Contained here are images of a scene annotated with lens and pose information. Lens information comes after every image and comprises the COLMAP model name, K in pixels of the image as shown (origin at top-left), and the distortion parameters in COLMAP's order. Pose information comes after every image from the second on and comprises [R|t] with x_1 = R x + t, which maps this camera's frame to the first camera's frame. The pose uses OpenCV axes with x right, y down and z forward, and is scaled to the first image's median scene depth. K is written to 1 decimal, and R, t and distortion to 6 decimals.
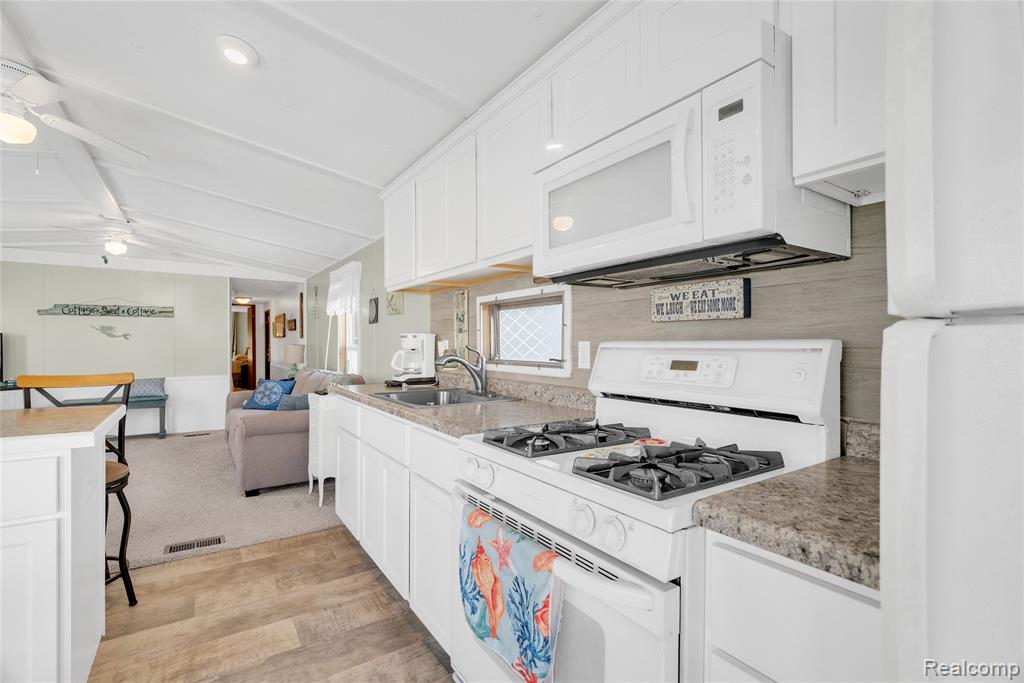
lens RADIAL K [[461.1, 0, 512.7], [0, 461.1, 347.3], [0, 0, 1]] dist [-0.001889, 0.000063]
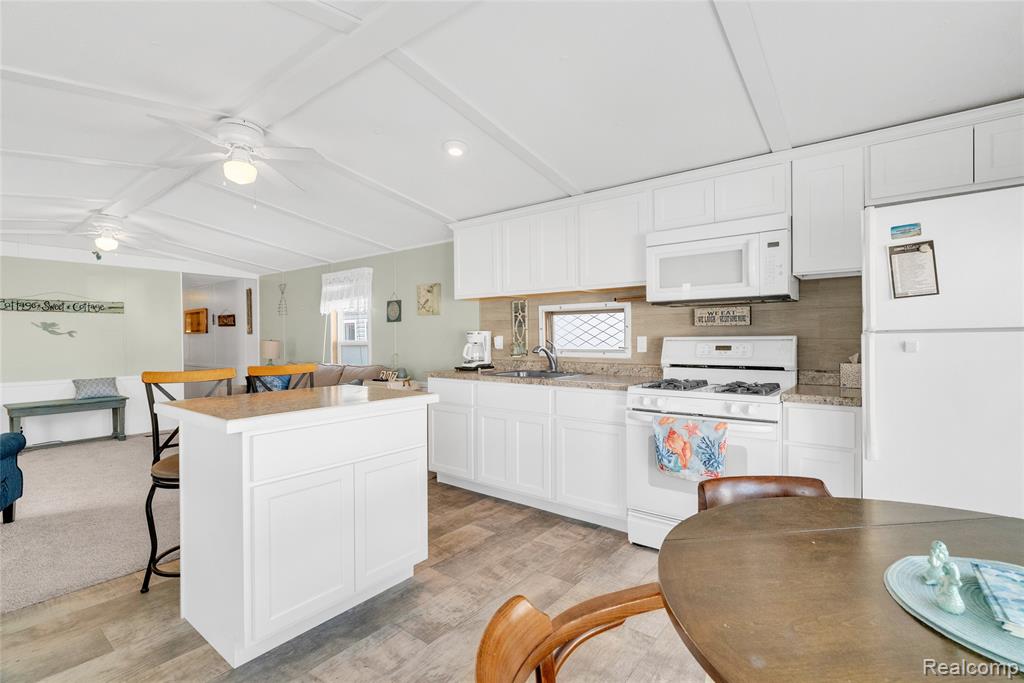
lens RADIAL K [[467.5, 0, 512.0], [0, 467.5, 341.5], [0, 0, 1]] dist [-0.001796, -0.000546]
pose [[0.952100, -0.011215, 0.305583, -0.348923], [0.010678, 0.999937, 0.003429, -0.002111], [-0.305602, -0.000002, 0.952159, -0.207472]]
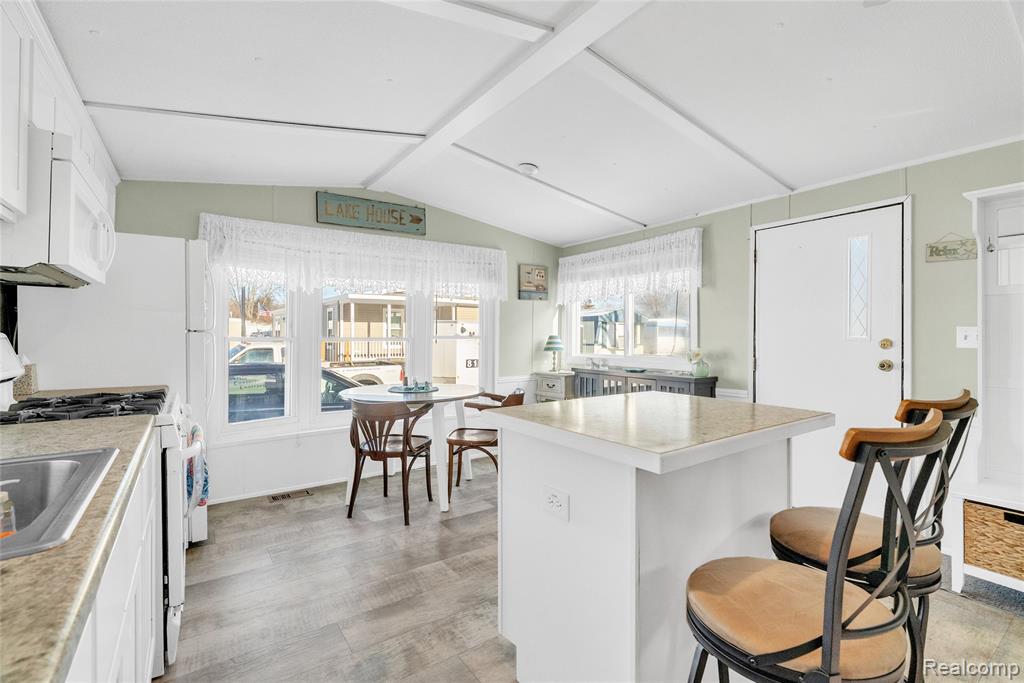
lens RADIAL K [[466.4, 0, 512.2], [0, 466.4, 328.5], [0, 0, 1]] dist [-0.005779, -0.000521]
pose [[-0.999934, -0.003946, -0.010784, -0.291516], [-0.003868, 0.999966, -0.007237, -0.006753], [0.010812, -0.007195, -0.999916, 0.656445]]
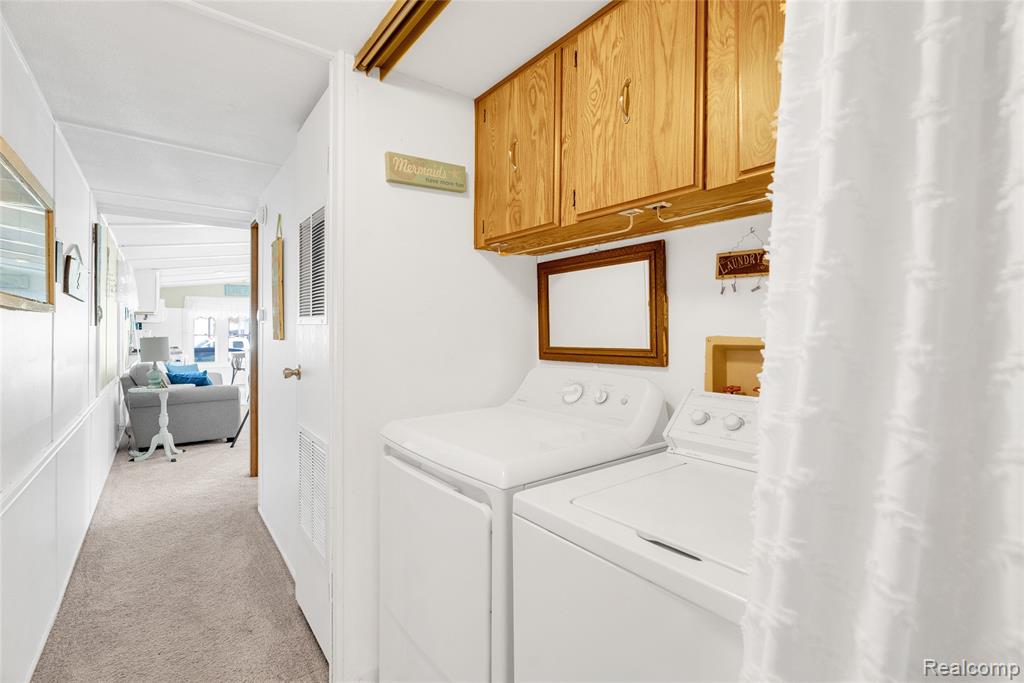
lens RADIAL K [[461.1, 0, 512.7], [0, 461.1, 347.3], [0, 0, 1]] dist [-0.001889, 0.000063]
pose [[-0.999373, -0.001013, -0.035394, -1.362589], [-0.002407, 0.999221, 0.039379, -0.032103], [0.035327, 0.039440, -0.998597, 2.276593]]
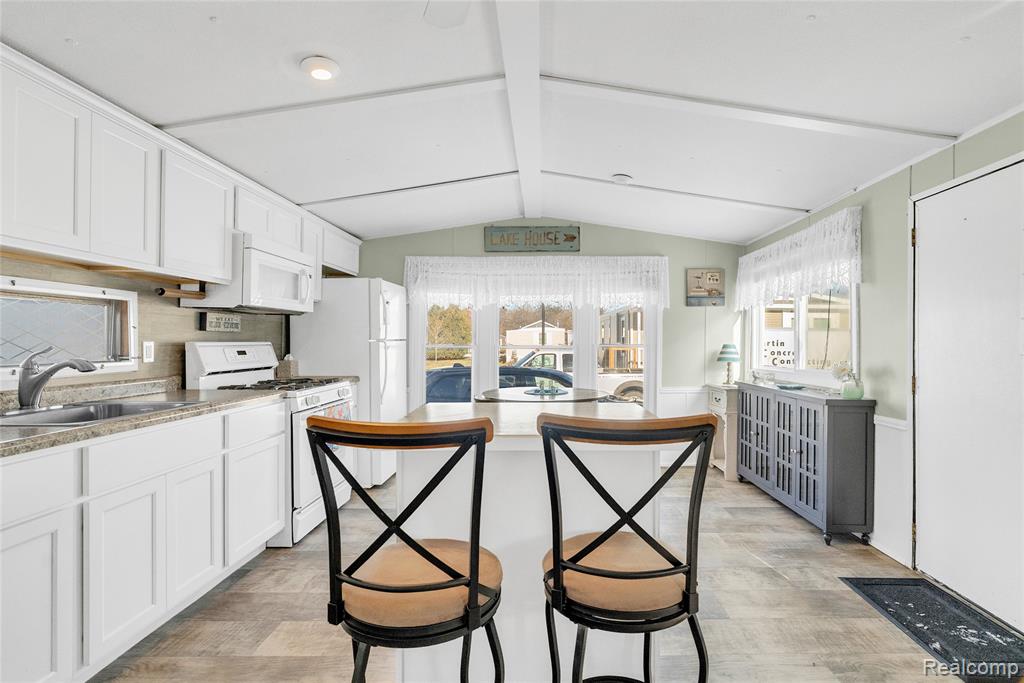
lens RADIAL K [[476.4, 0, 539.4], [0, 476.4, 341.8], [0, 0, 1]] dist [-0.003612, -0.000193]
pose [[-0.822825, -0.005846, 0.568265, -0.630194], [-0.002702, 0.999976, 0.006374, -0.009688], [-0.568288, 0.003709, -0.822821, 0.622265]]
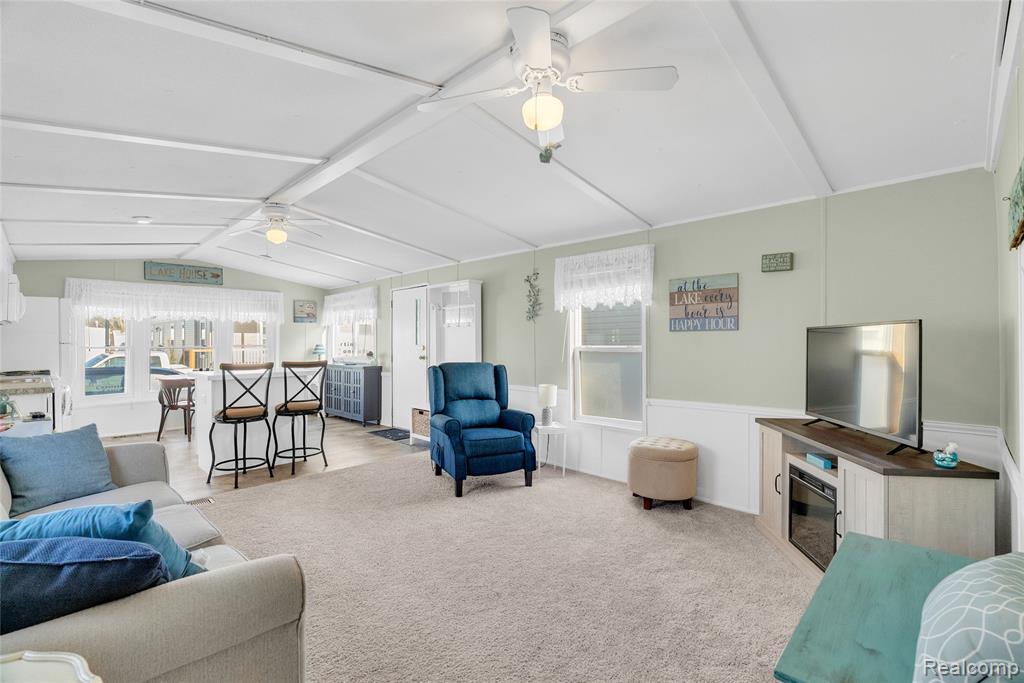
lens RADIAL K [[465.6, 0, 512.9], [0, 465.6, 337.1], [0, 0, 1]] dist [-0.001177, 0.000502]
pose [[-0.981094, -0.002457, -0.193516, -0.759446], [-0.000934, 0.999968, -0.007960, -0.013704], [0.193529, -0.007628, -0.981065, 1.401660]]
